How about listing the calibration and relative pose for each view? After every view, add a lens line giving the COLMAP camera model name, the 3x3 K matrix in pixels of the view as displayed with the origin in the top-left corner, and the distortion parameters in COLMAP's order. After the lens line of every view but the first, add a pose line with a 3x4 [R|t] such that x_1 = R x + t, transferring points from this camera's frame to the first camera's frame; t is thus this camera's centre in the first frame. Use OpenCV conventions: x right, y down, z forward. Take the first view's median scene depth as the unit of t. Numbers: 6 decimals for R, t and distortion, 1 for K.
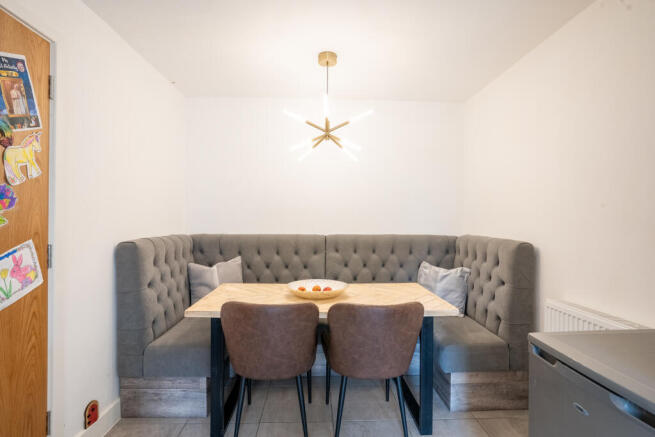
lens RADIAL K [[332.6, 0, 327.8], [0, 332.6, 220.0], [0, 0, 1]] dist [0.017569, 0.000000]
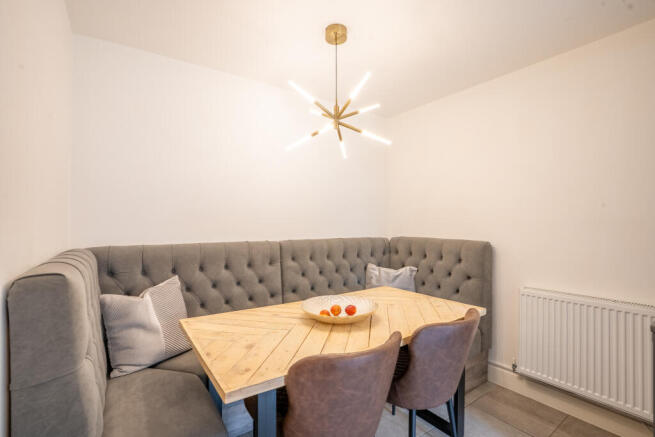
lens RADIAL K [[298.5, 0, 326.6], [0, 298.5, 217.2], [0, 0, 1]] dist [-0.047276, 0.012656]
pose [[0.844025, 0.007774, 0.536247, -0.331702], [0.003895, 0.999780, -0.020624, -0.000191], [-0.536289, 0.019496, 0.843809, 0.306056]]
